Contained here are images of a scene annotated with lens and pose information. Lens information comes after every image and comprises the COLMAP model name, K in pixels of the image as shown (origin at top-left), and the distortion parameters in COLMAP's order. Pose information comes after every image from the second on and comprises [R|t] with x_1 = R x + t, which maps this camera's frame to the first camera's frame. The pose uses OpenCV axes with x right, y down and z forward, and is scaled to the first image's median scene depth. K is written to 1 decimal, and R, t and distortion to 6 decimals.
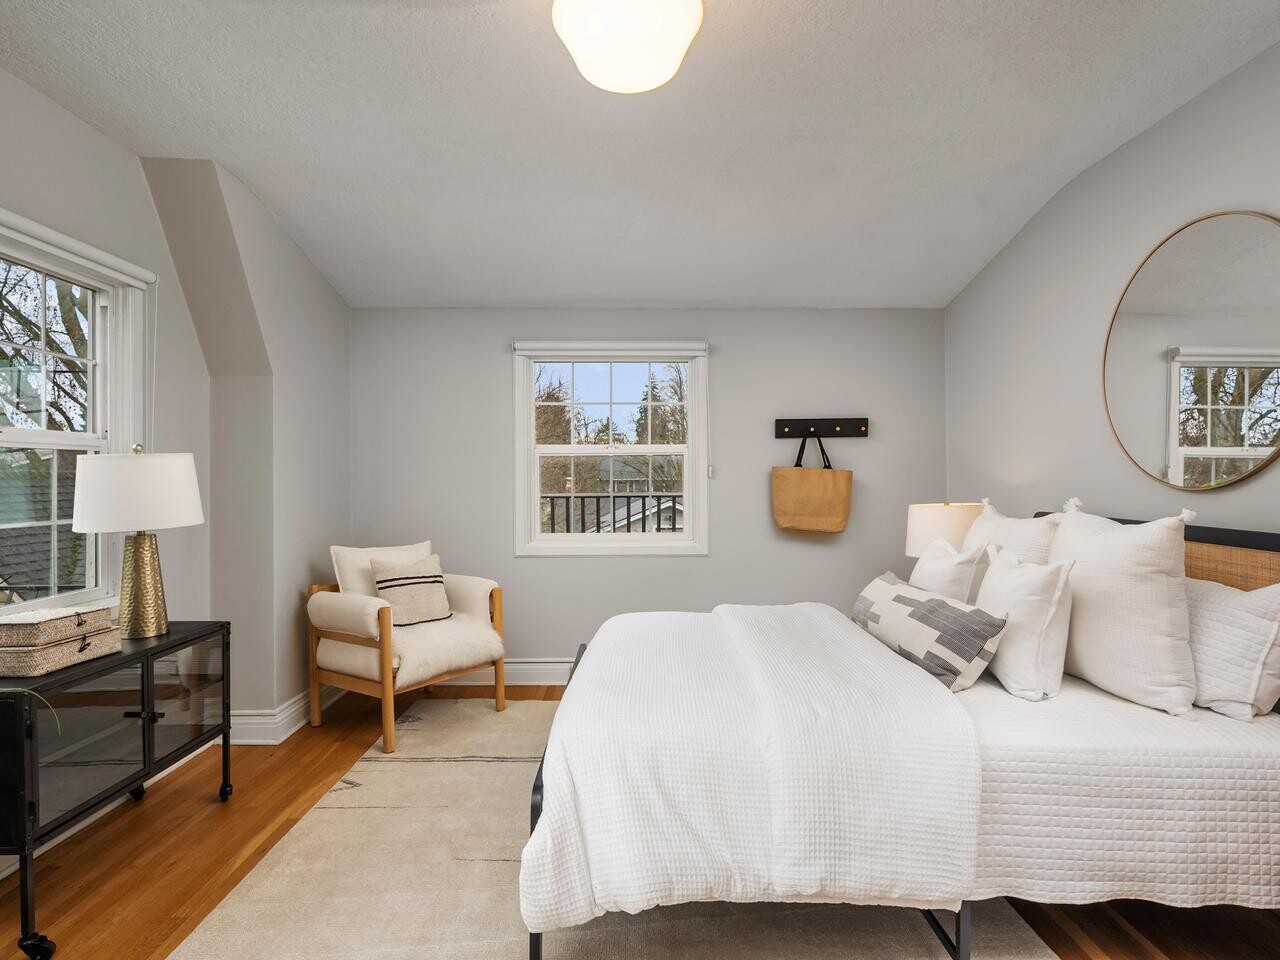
lens RADIAL K [[711.9, 0, 637.2], [0, 711.9, 484.8], [0, 0, 1]] dist [-0.002141, -0.000055]
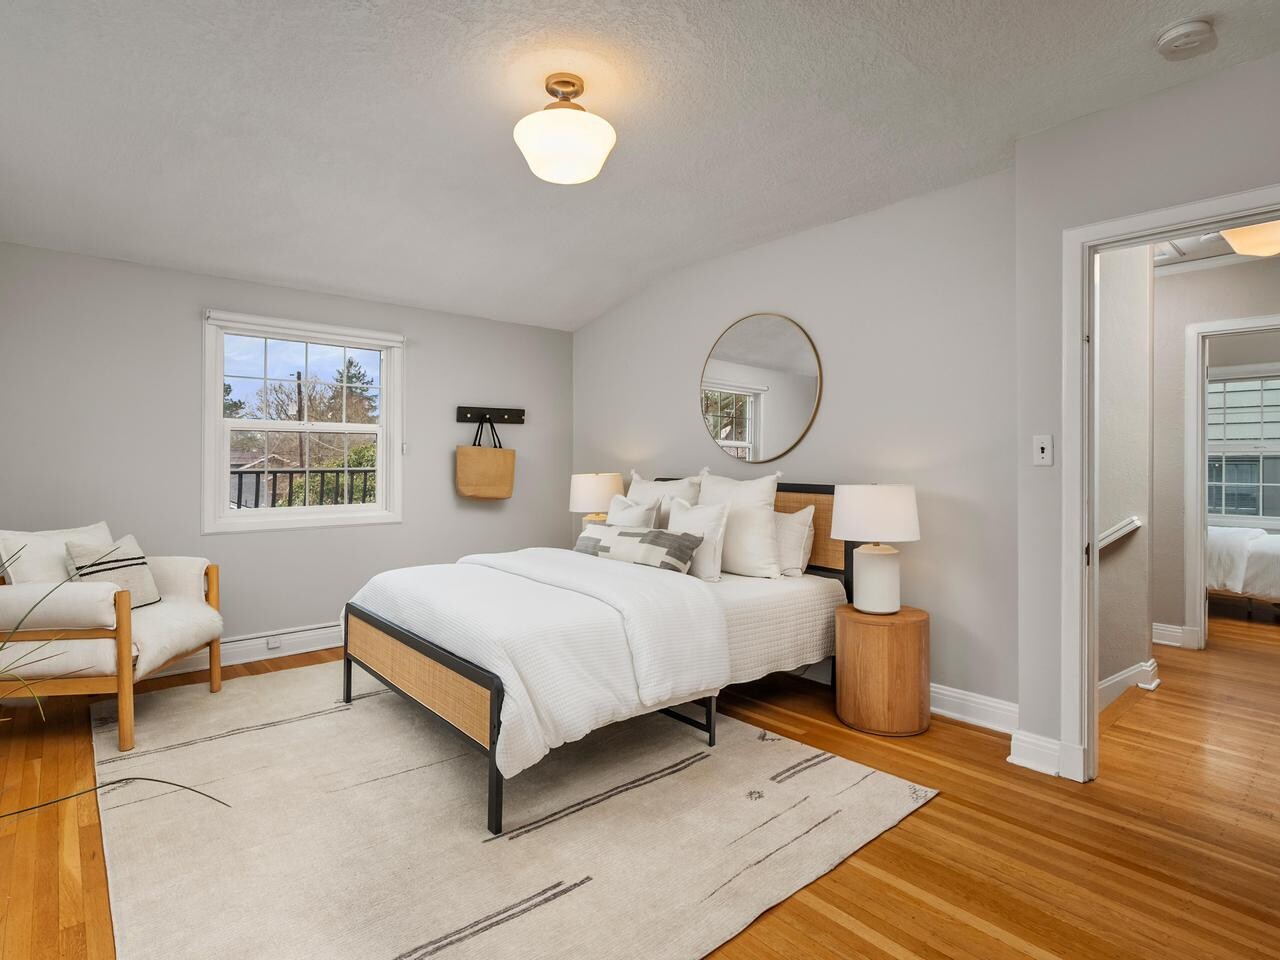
lens RADIAL K [[667.9, 0, 639.6], [0, 667.9, 467.4], [0, 0, 1]] dist [-0.003706, -0.001608]
pose [[0.759529, -0.000858, 0.650473, -0.361498], [0.000157, 0.999999, 0.001136, 0.011774], [-0.650473, -0.000760, 0.759529, -0.066545]]
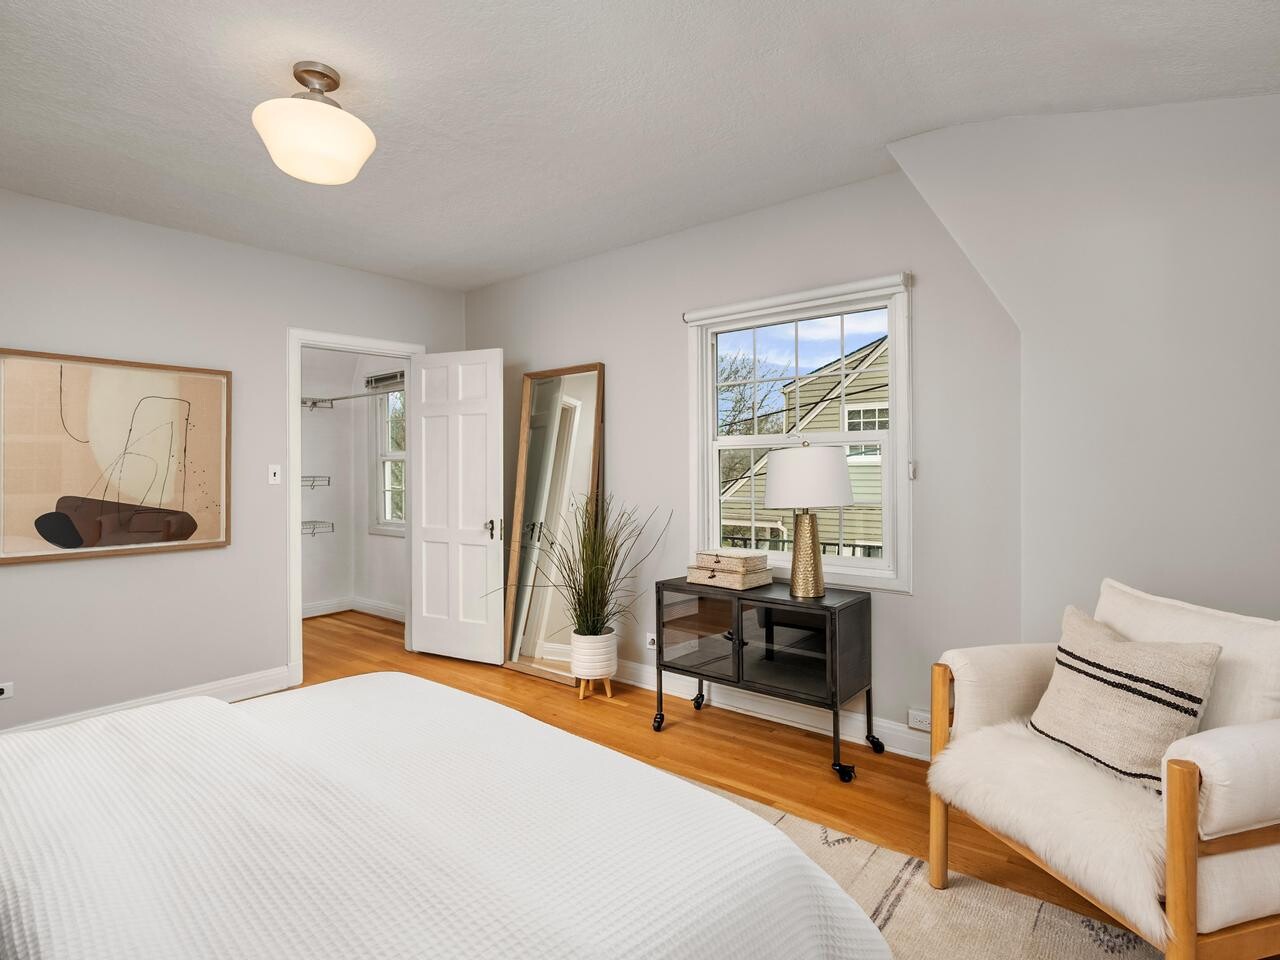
lens RADIAL K [[667.9, 0, 639.5], [0, 667.9, 473.7], [0, 0, 1]] dist [-0.003706, -0.001608]
pose [[-0.638534, 0.010608, -0.769520, 0.263548], [-0.001656, 0.999884, 0.015158, -0.011830], [0.769592, 0.010954, -0.638442, 1.049419]]
